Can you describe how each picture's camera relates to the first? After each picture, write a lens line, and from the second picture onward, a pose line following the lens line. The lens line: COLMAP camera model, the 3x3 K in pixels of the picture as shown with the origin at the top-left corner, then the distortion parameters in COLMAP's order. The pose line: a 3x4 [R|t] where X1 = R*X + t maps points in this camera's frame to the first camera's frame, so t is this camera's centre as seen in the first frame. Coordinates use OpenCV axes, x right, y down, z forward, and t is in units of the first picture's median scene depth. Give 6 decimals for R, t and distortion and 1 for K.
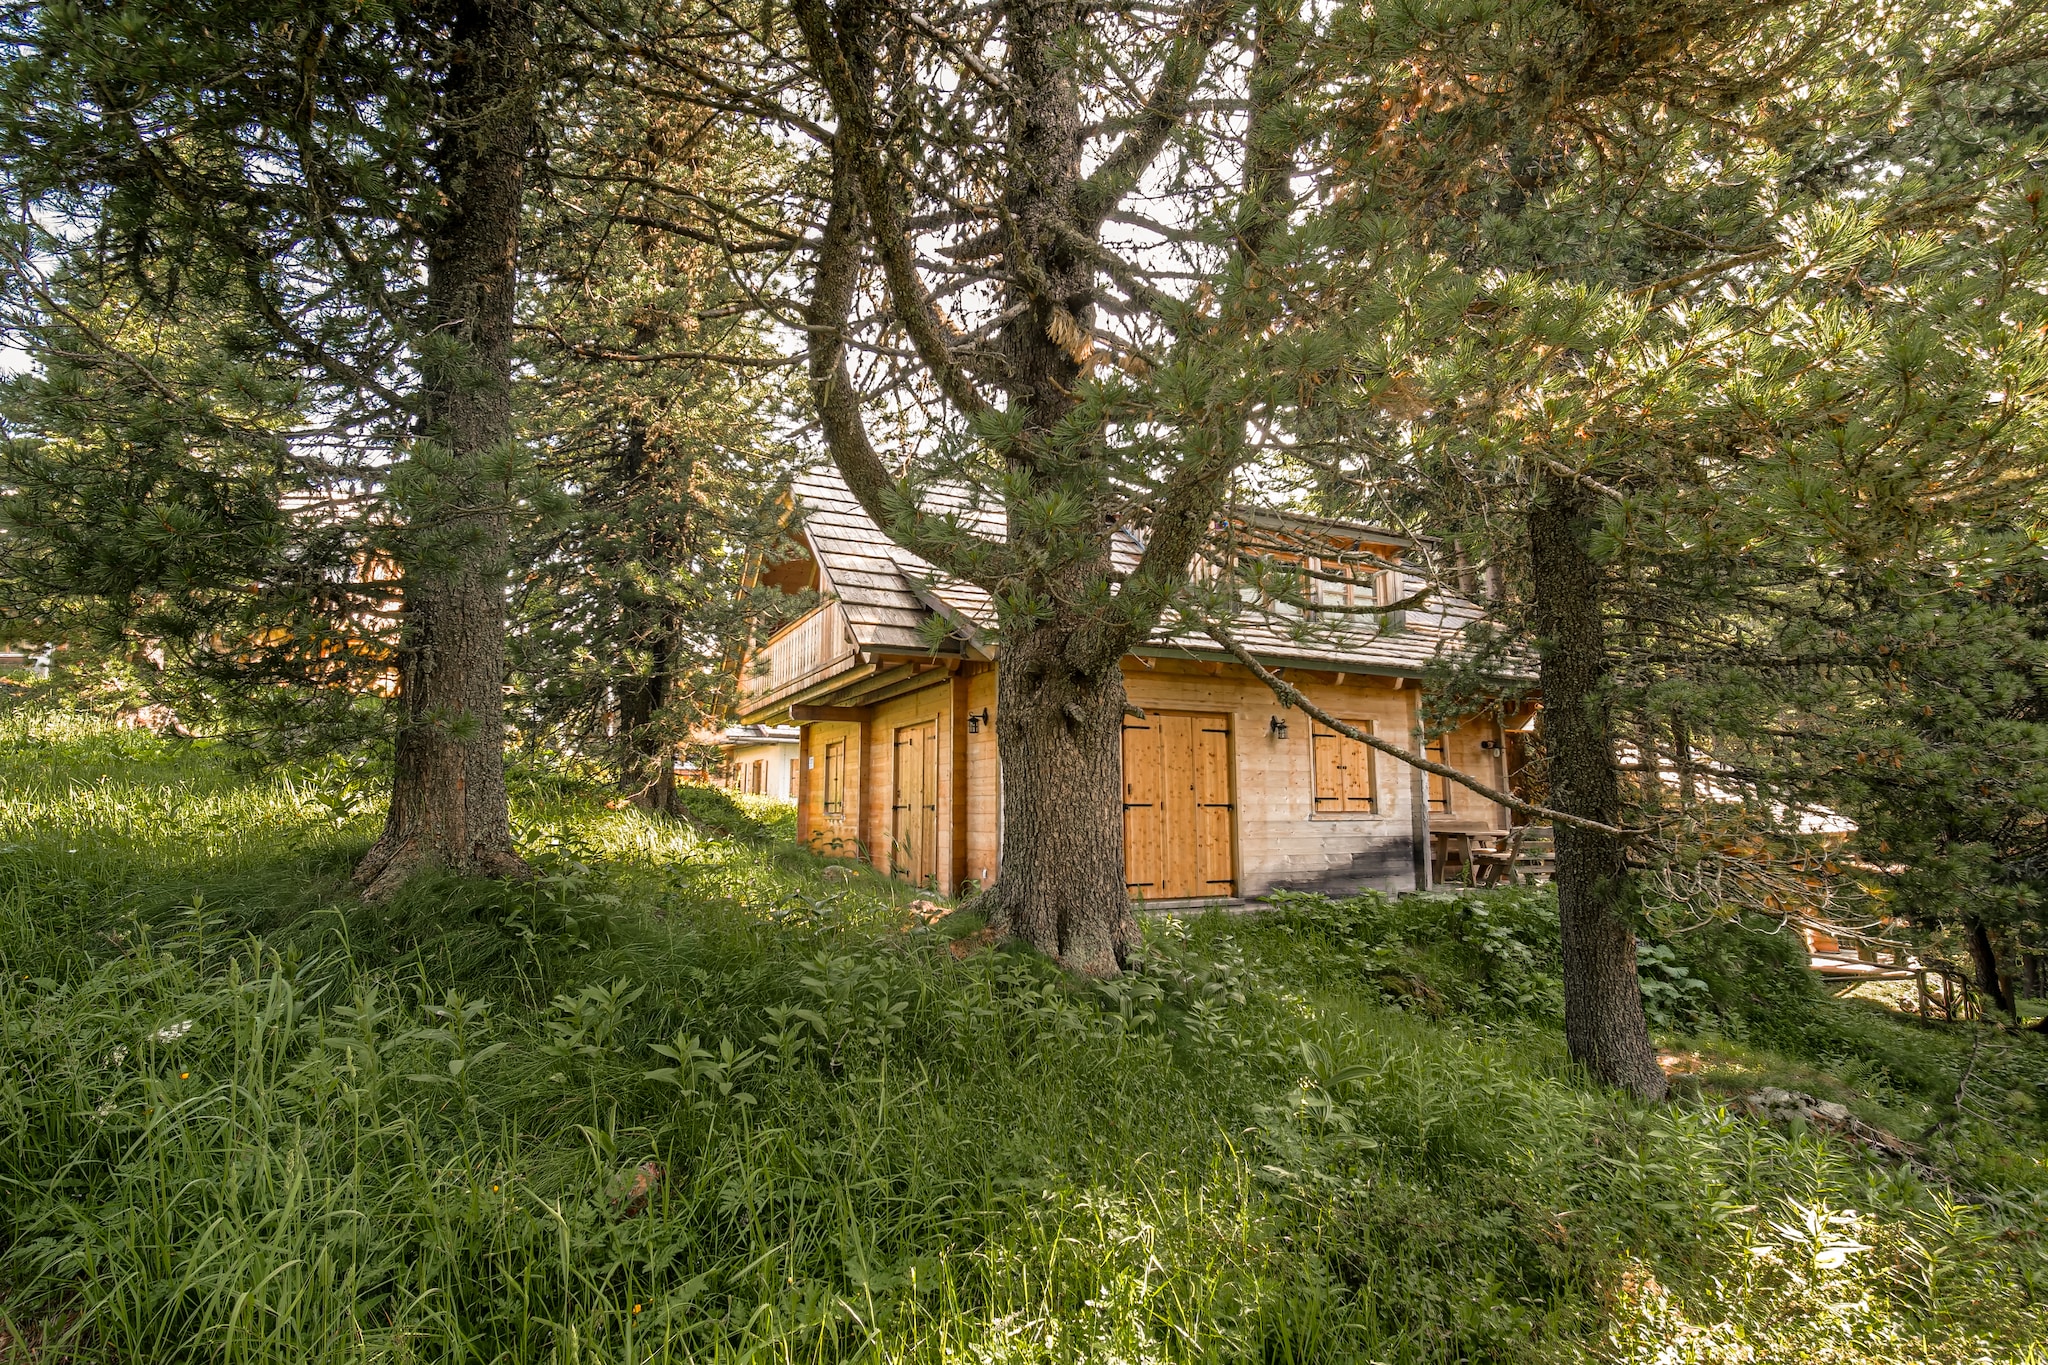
lens RADIAL K [[938.1, 0, 1023.1], [0, 938.1, 684.7], [0, 0, 1]] dist [-0.015809, -0.001523]
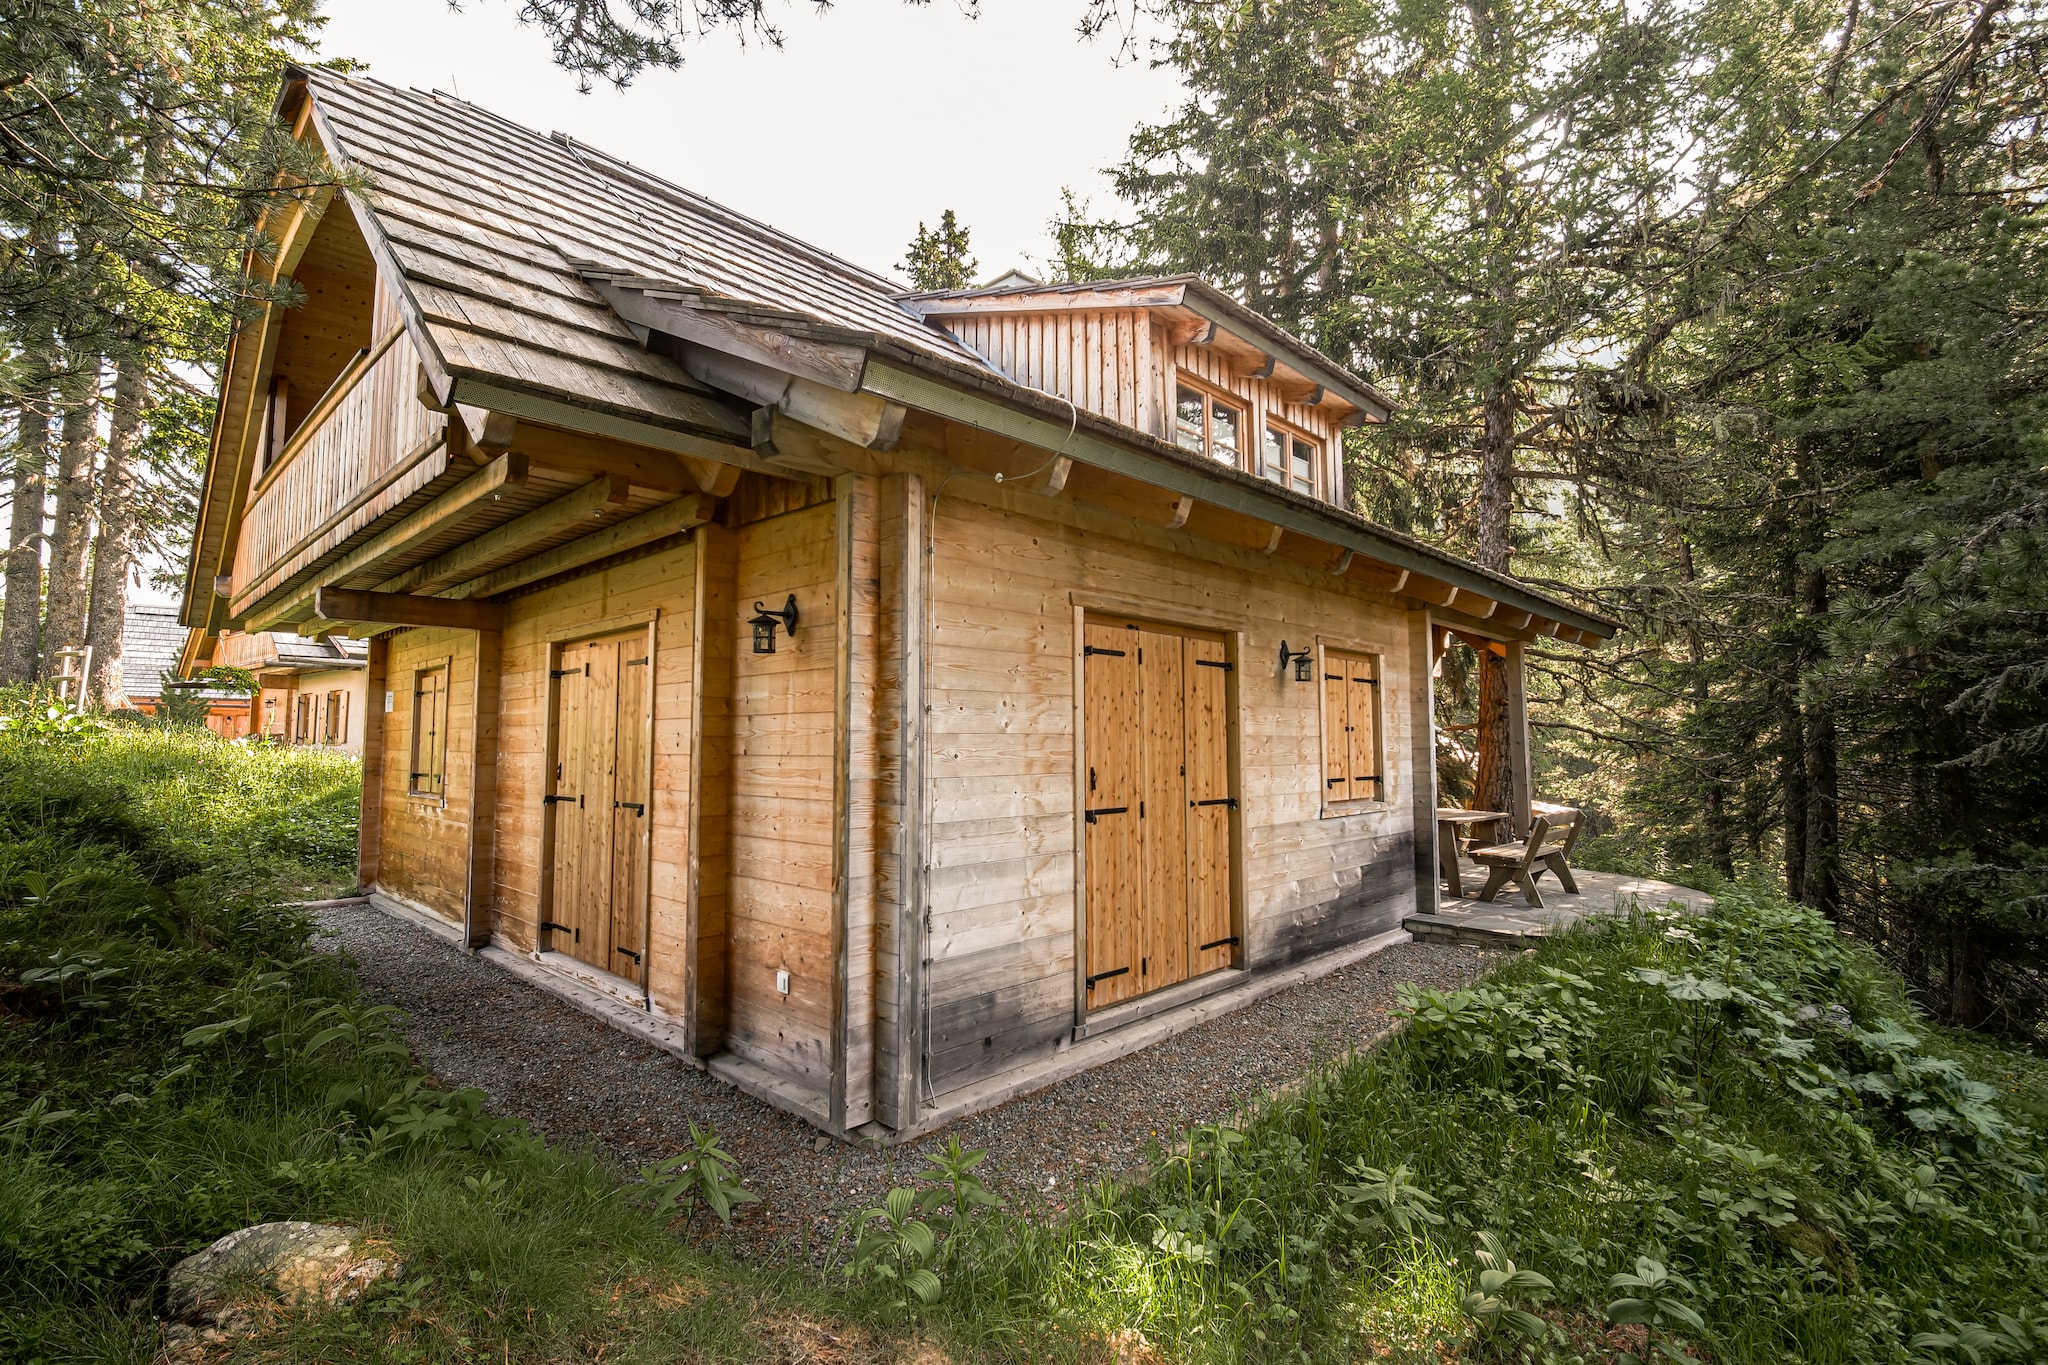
lens RADIAL K [[938.1, 0, 1022.4], [0, 938.1, 672.6], [0, 0, 1]] dist [-0.015809, -0.001523]
pose [[0.943120, 0.024293, 0.331564, -0.066773], [-0.042993, 0.997864, 0.049179, 0.028221], [-0.329661, -0.060636, 0.942150, 0.457283]]
